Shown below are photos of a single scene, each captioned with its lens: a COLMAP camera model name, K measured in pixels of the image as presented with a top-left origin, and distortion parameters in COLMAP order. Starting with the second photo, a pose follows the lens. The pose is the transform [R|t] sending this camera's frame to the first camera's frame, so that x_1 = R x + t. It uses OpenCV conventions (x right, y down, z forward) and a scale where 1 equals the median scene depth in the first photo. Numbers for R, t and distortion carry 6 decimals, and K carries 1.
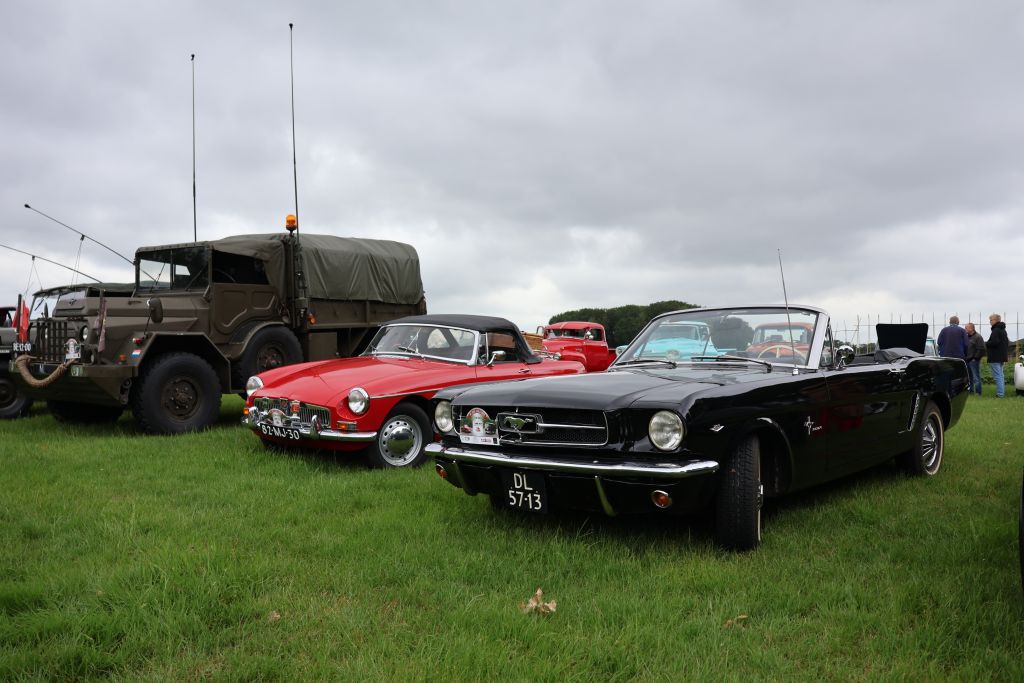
lens RADIAL K [[846.4, 0, 512.0], [0, 846.4, 341.5], [0, 0, 1]] dist [-0.164123, 0.131683]
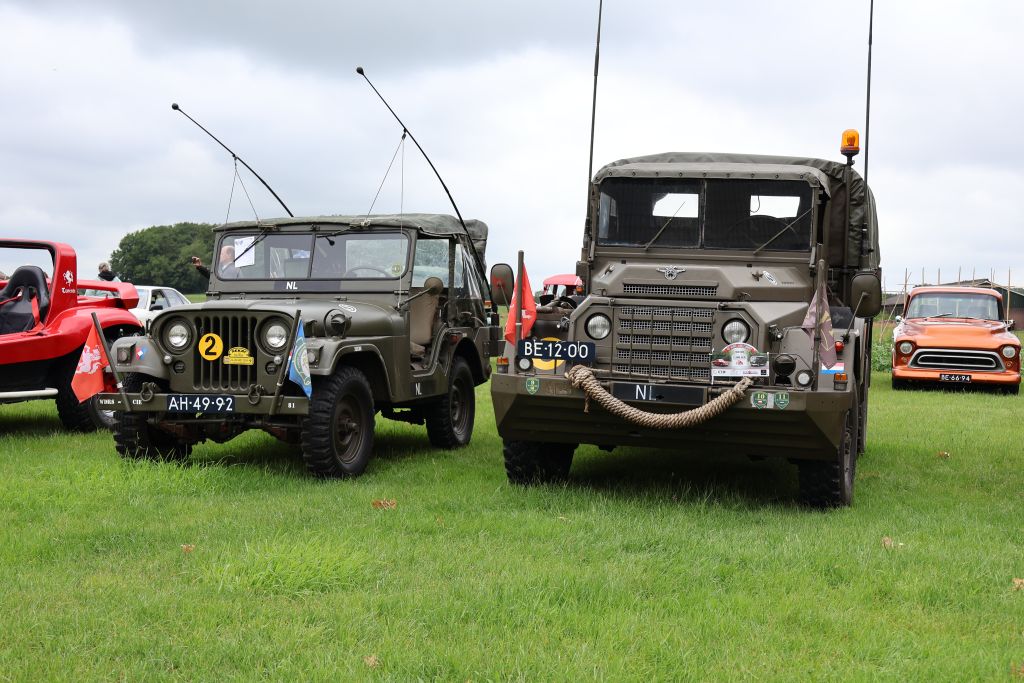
lens RADIAL K [[1413.6, 0, 512.0], [0, 1413.6, 341.5], [0, 0, 1]] dist [0.001556, 0.002774]
pose [[0.951090, 0.013864, 0.308603, -0.989714], [-0.026725, 0.998940, 0.037486, -0.036464], [-0.307756, -0.043900, 0.950452, 0.107787]]
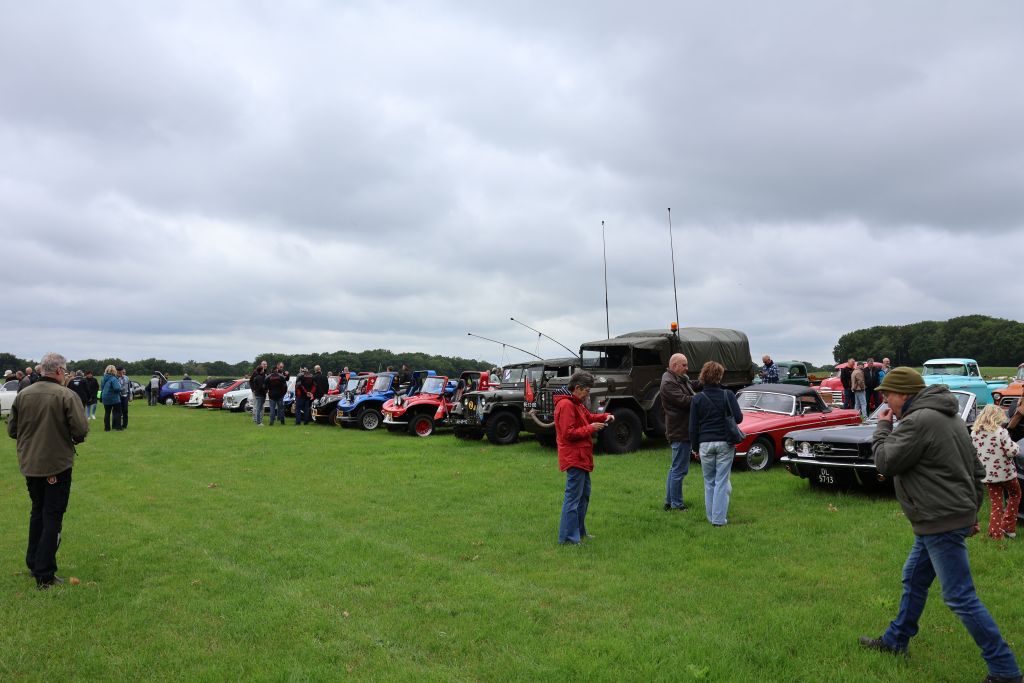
lens RADIAL K [[826.0, 0, 512.0], [0, 826.0, 341.5], [0, 0, 1]] dist [-0.123120, 0.001572]
pose [[0.942326, -0.027893, -0.333532, -0.026724], [0.018183, 0.999316, -0.032201, -0.080752], [0.334202, 0.024280, 0.942189, -0.800148]]
